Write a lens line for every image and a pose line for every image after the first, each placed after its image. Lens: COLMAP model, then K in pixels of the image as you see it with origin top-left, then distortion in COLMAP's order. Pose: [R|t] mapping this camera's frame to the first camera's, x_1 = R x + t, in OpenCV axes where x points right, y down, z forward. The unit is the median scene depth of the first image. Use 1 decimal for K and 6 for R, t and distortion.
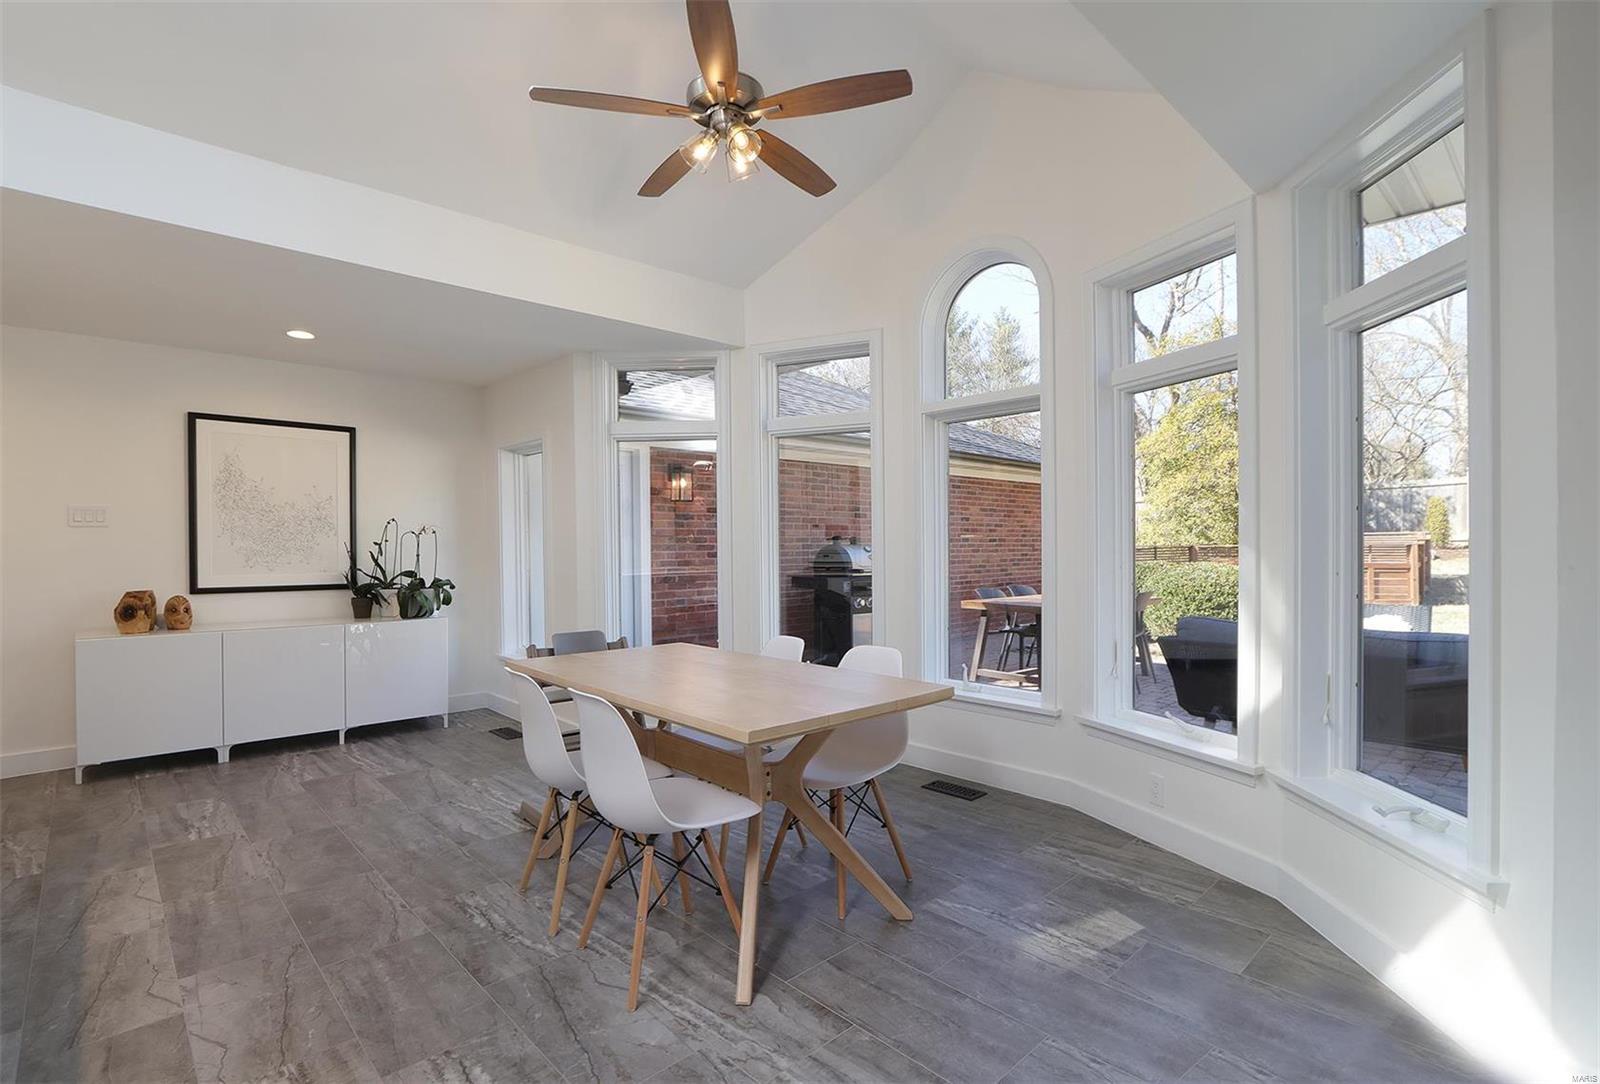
lens RADIAL K [[754.0, 0, 797.9], [0, 754.0, 546.1], [0, 0, 1]] dist [0.000200, -0.017135]
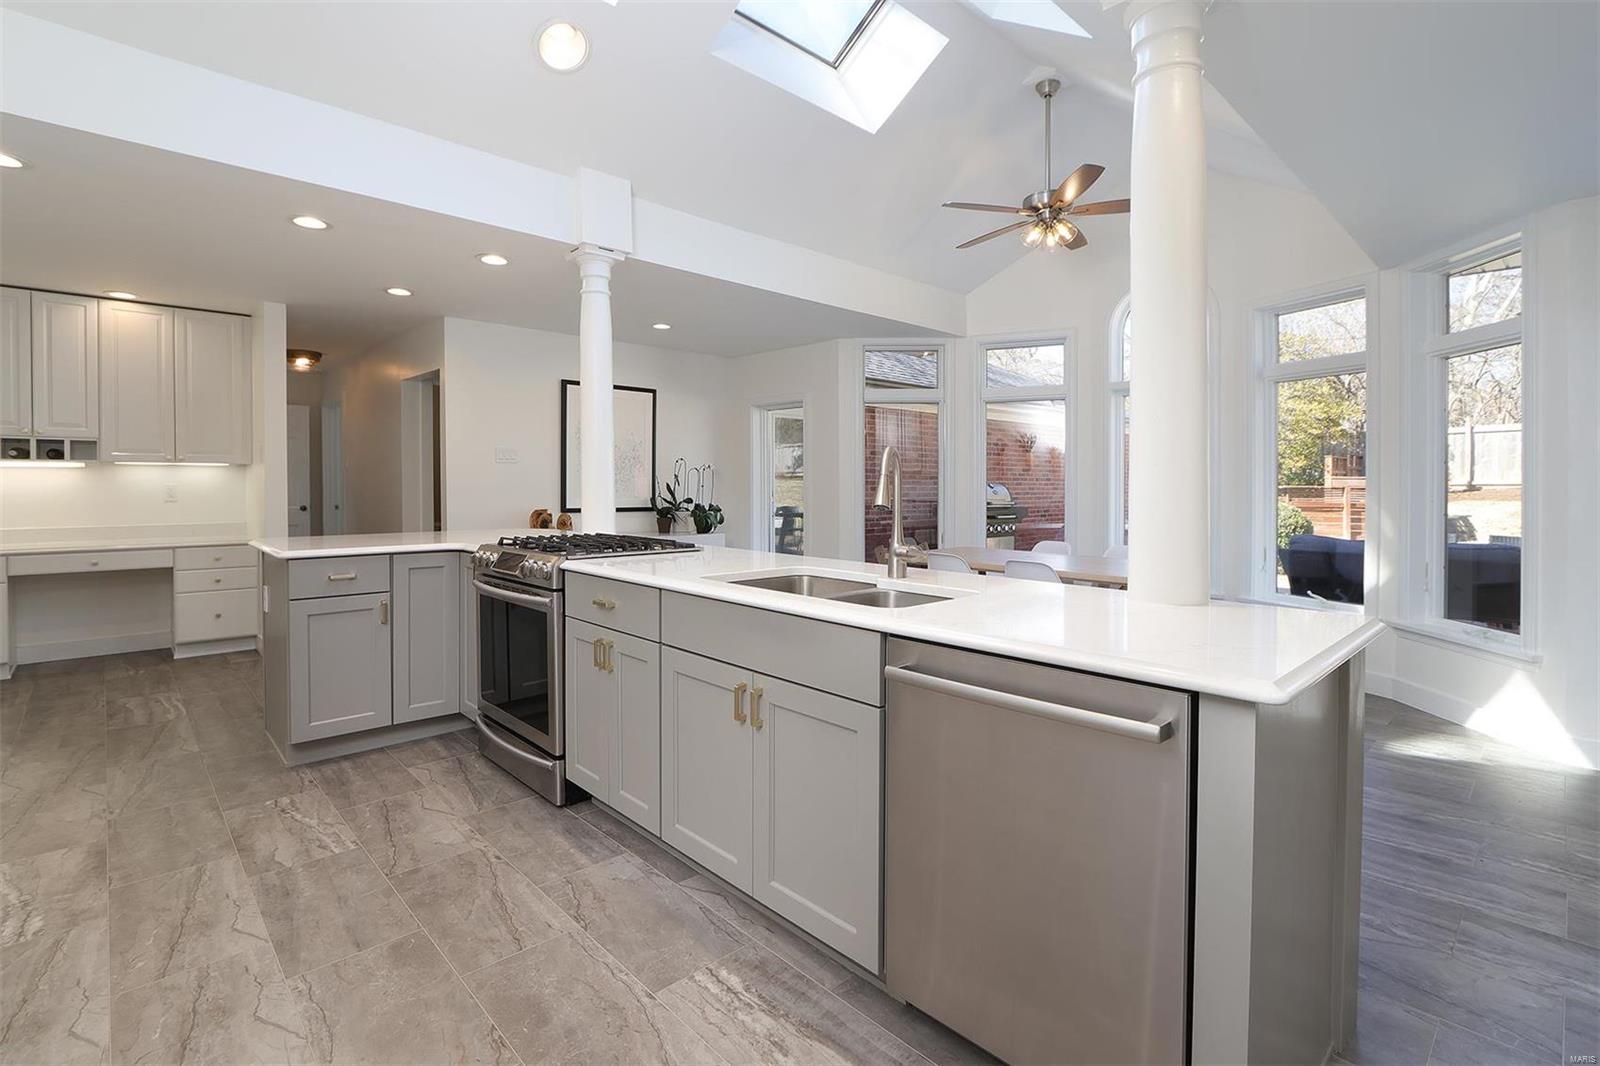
lens RADIAL K [[744.2, 0, 801.7], [0, 744.2, 491.0], [0, 0, 1]] dist [-0.001972, -0.000170]
pose [[0.999856, 0.013081, 0.010827, -0.378725], [-0.013217, 0.999833, 0.012602, 0.001452], [-0.010660, -0.012743, 0.999862, -0.349087]]
